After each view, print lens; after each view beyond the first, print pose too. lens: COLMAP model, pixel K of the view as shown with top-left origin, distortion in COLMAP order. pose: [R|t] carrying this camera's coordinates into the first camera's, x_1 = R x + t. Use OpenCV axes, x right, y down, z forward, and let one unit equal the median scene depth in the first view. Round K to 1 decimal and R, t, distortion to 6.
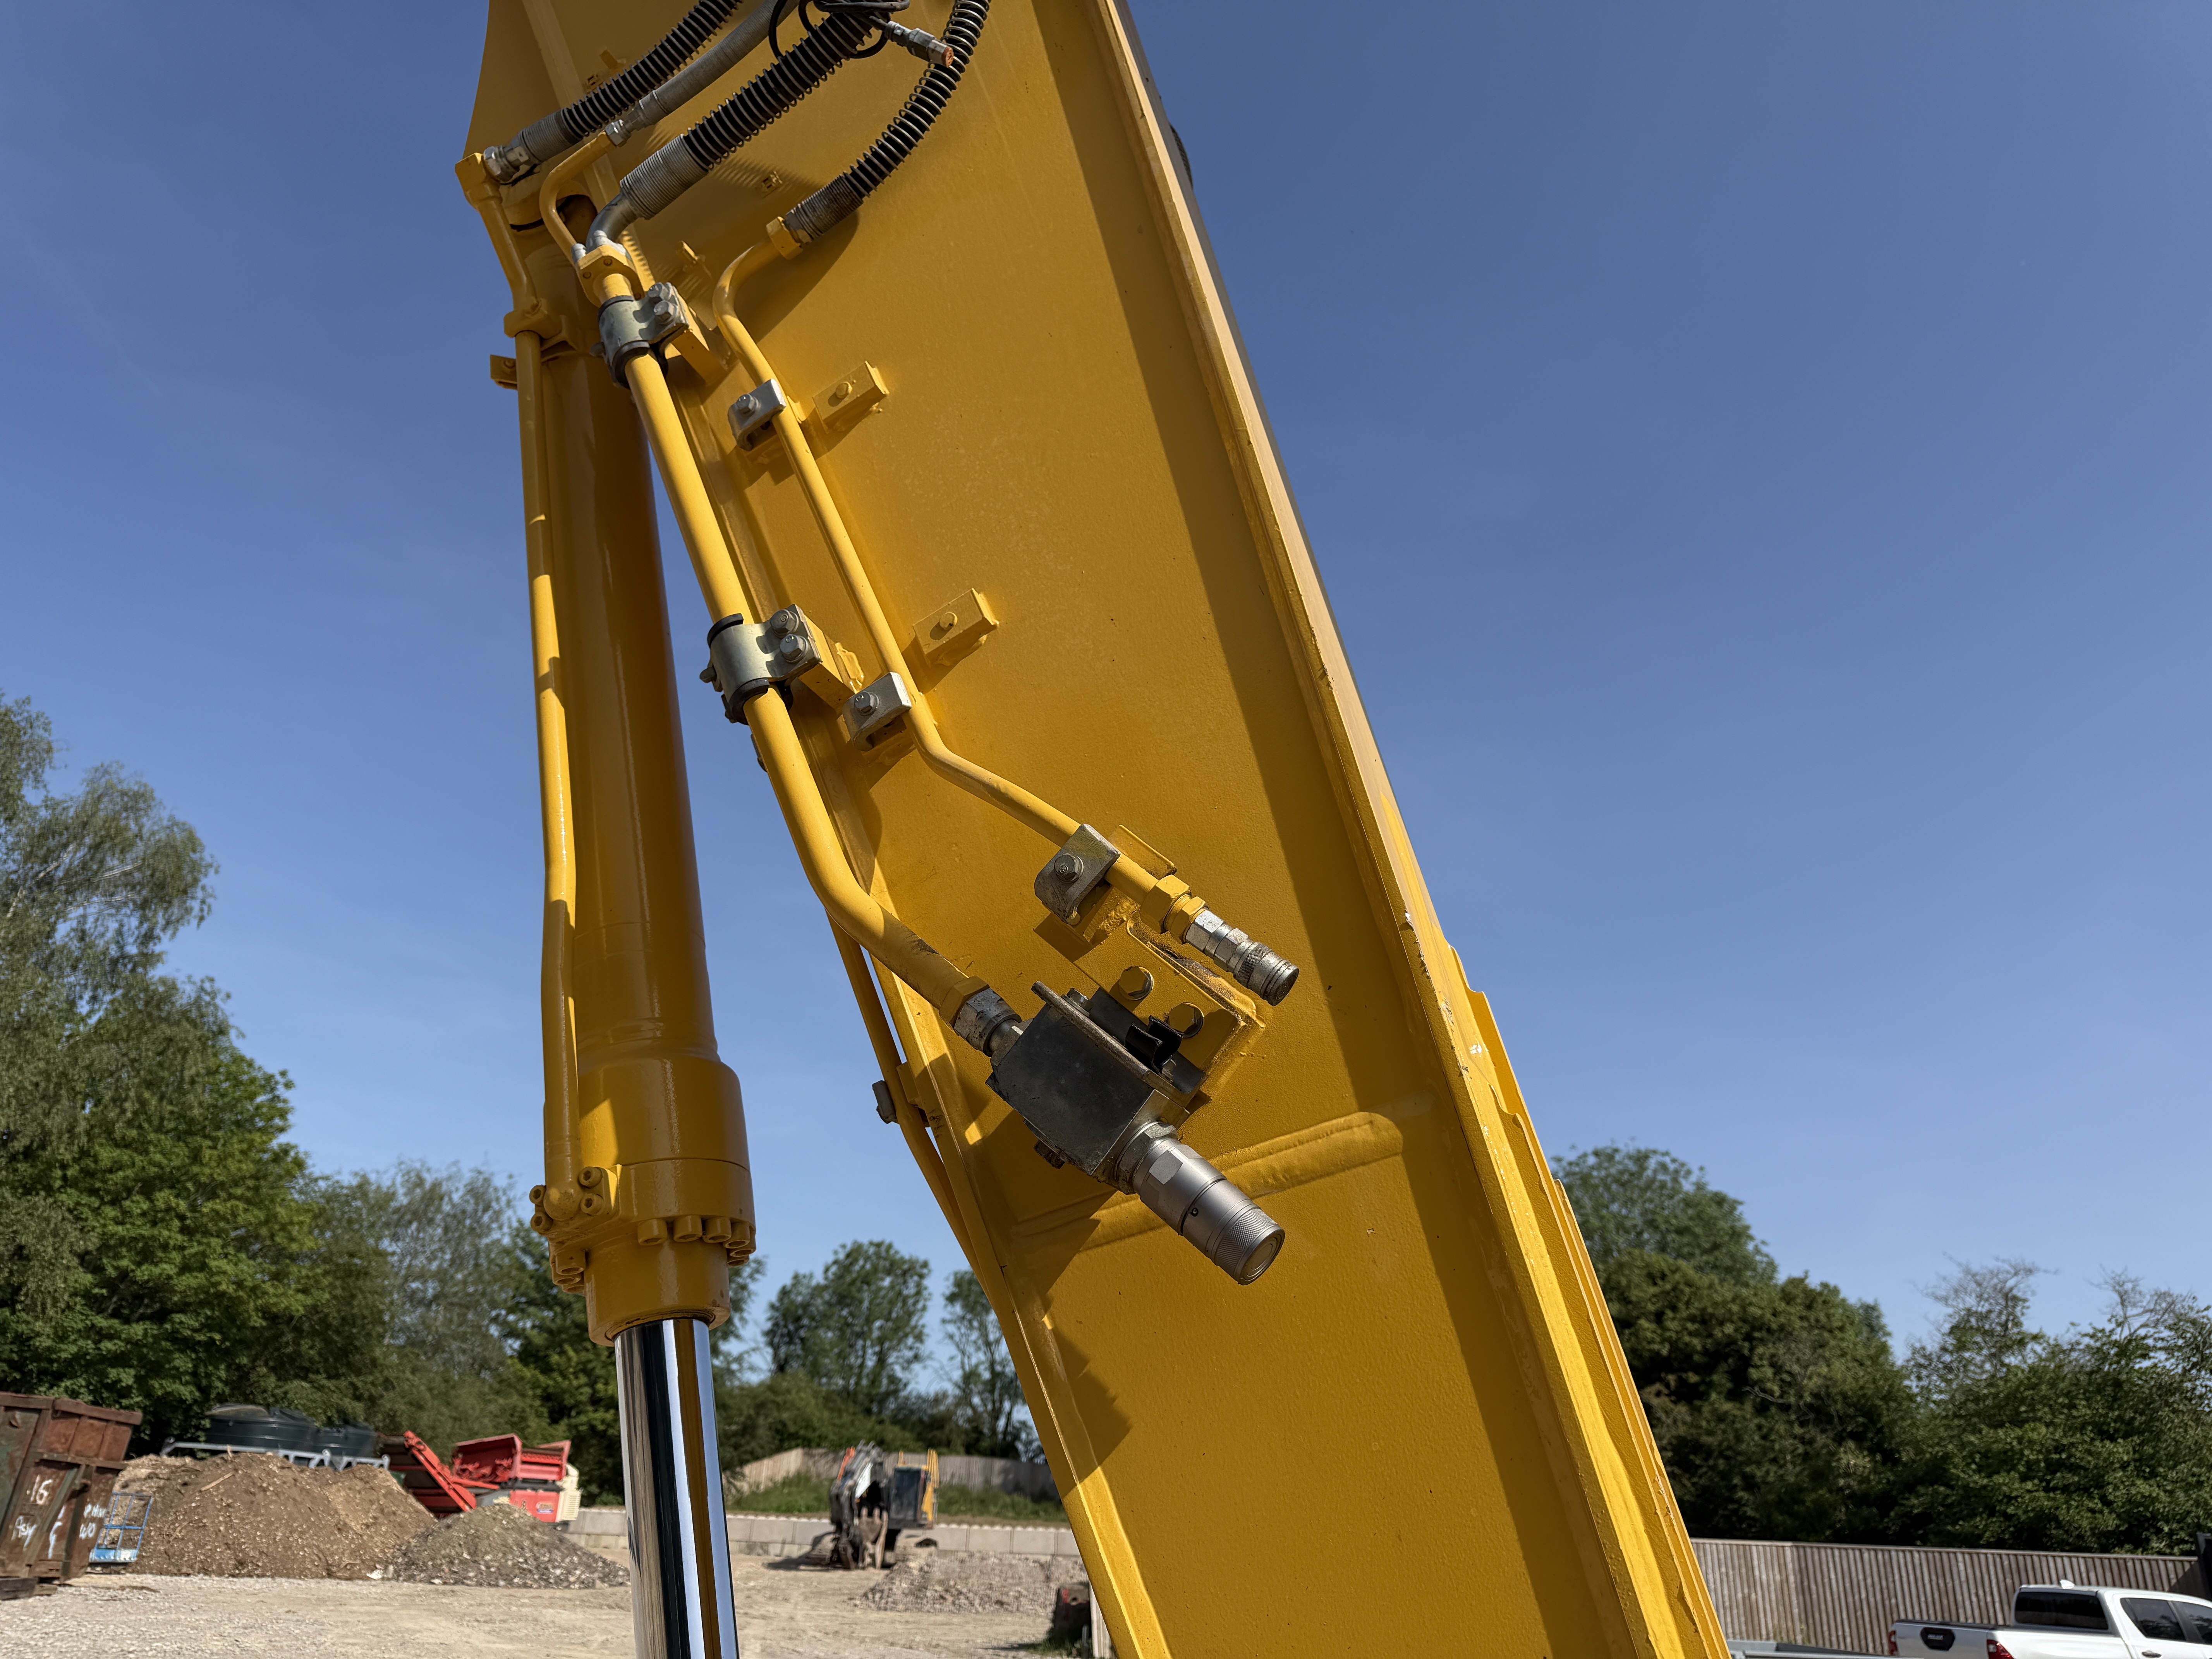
lens RADIAL K [[1575.5, 0, 1106.0], [0, 1575.5, 829.5], [0, 0, 1]] dist [-0.002372, -0.001497]
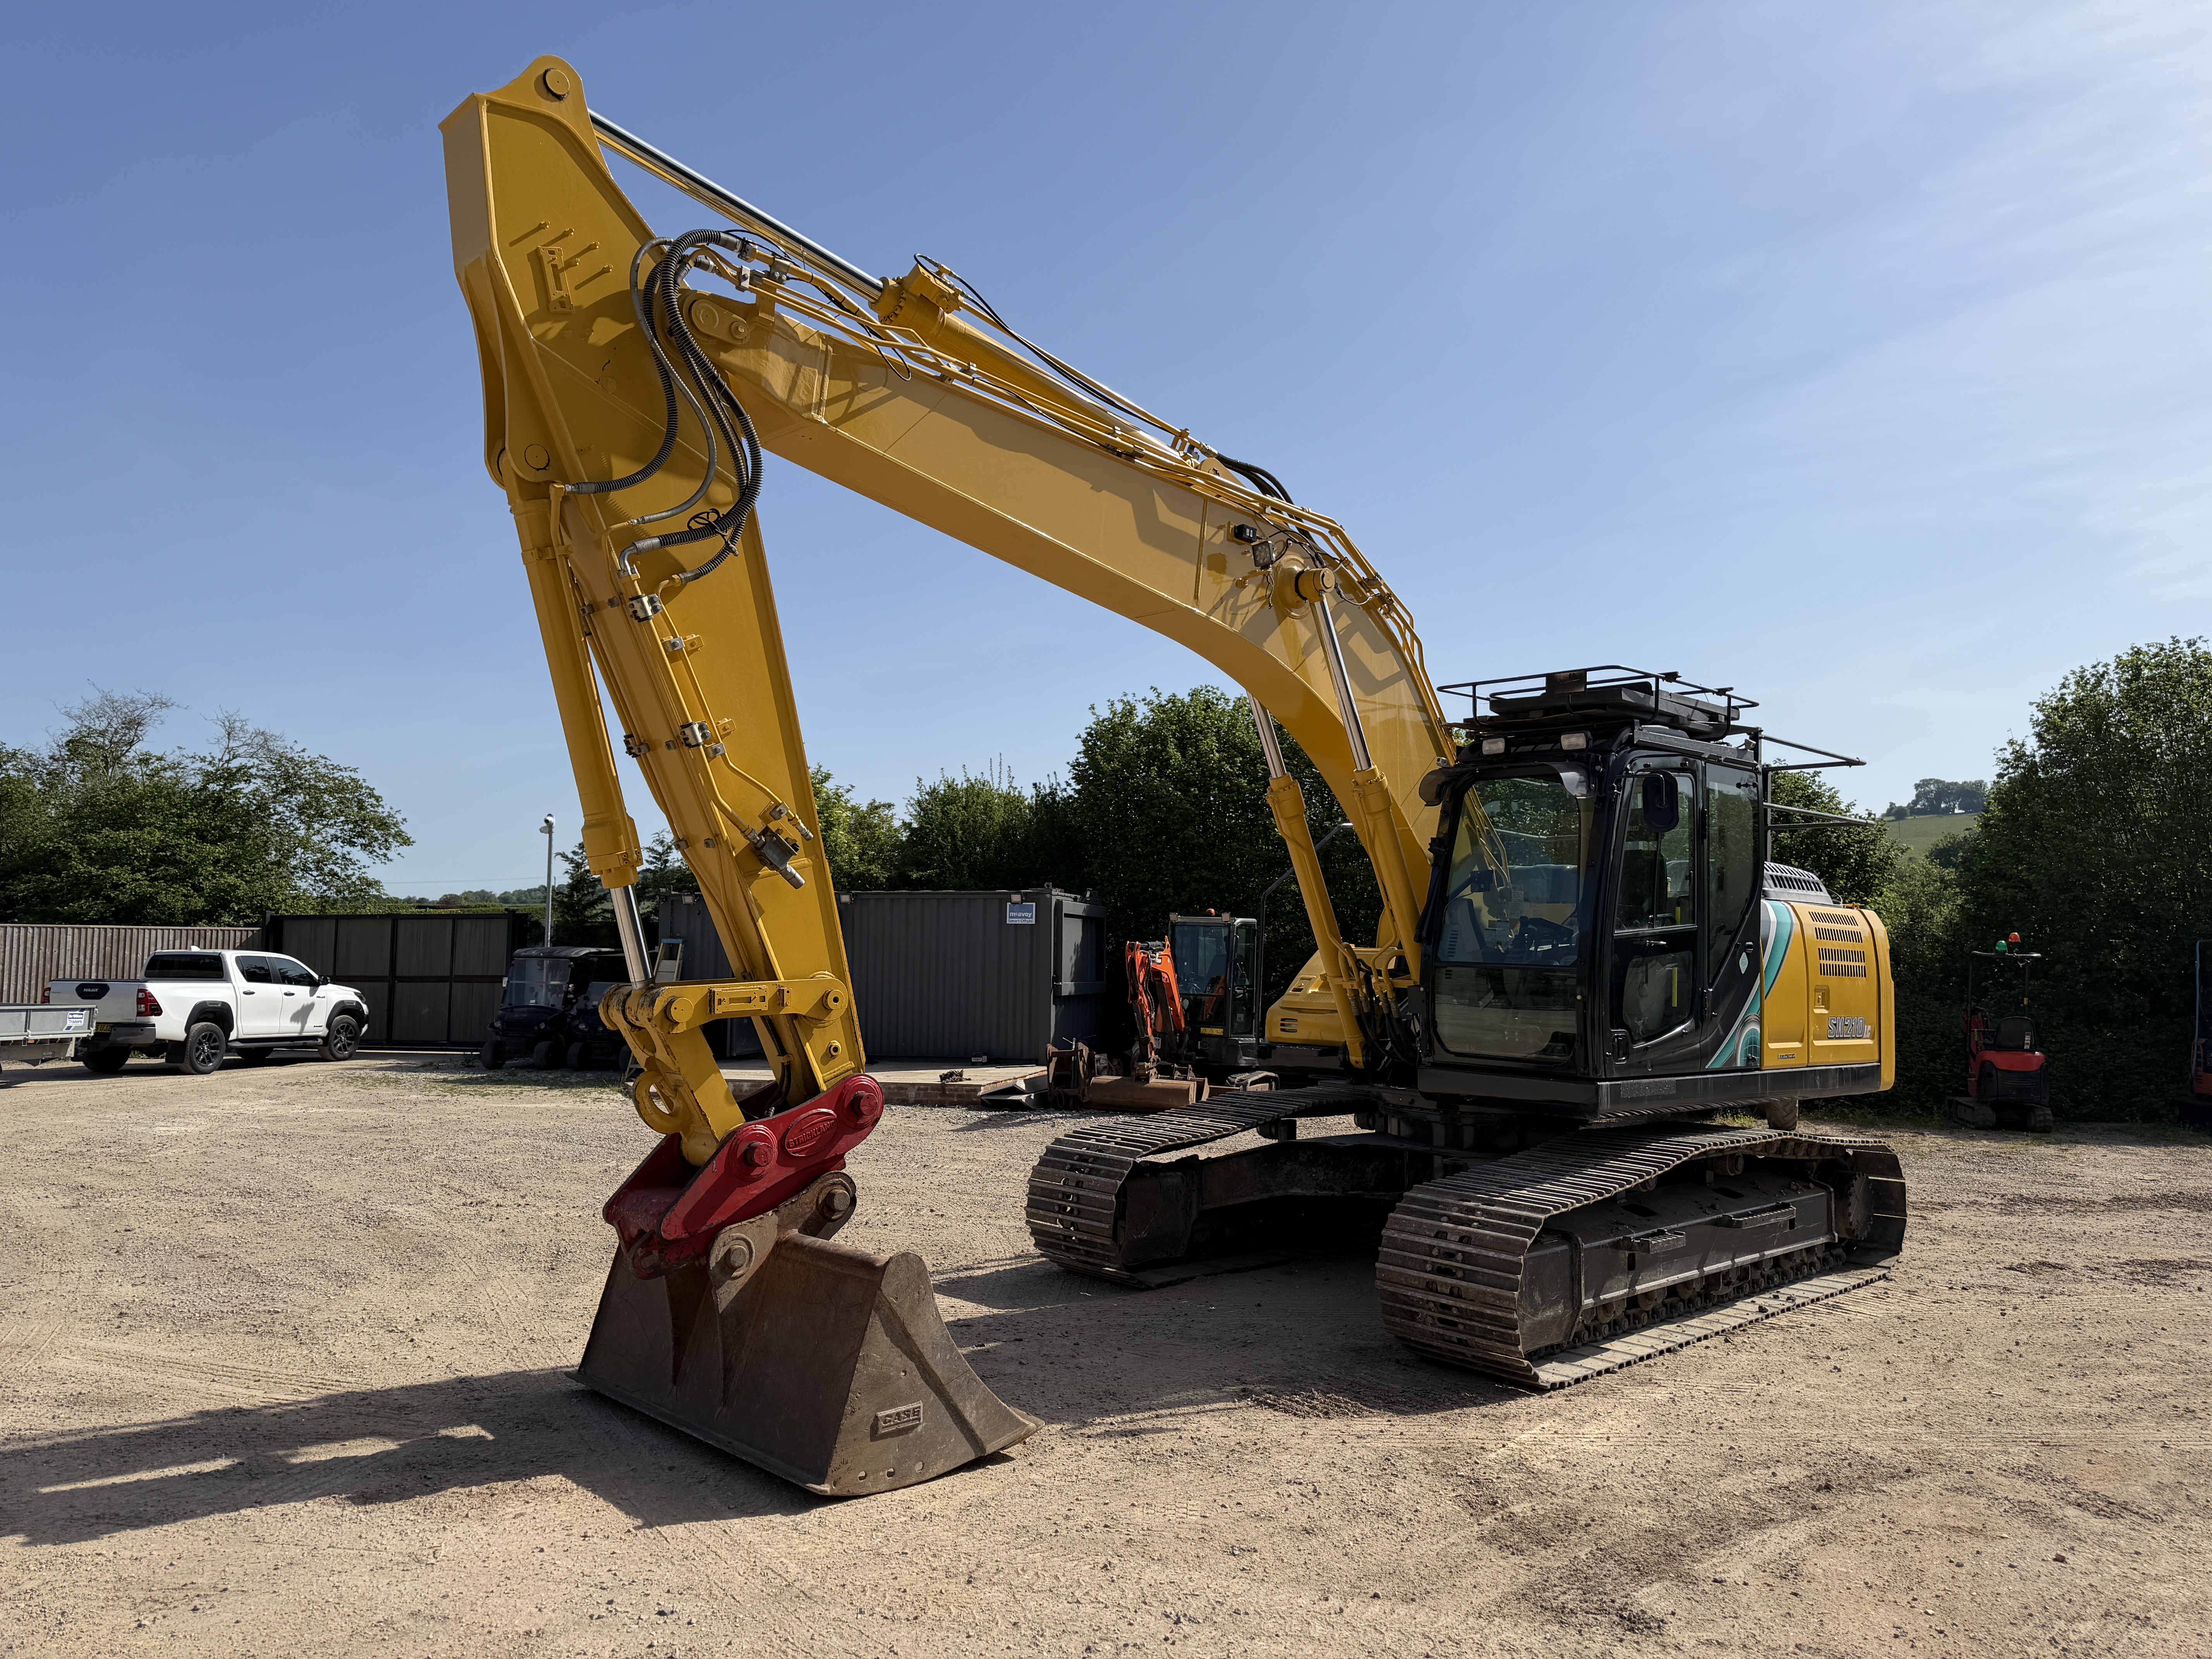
lens RADIAL K [[1590.1, 0, 1106.0], [0, 1590.1, 829.5], [0, 0, 1]] dist [0.110765, -0.130708]
pose [[0.421146, 0.035410, 0.906301, -0.233997], [-0.364345, 0.921675, 0.133296, -0.054341], [-0.830595, -0.386343, 0.401061, -0.107698]]
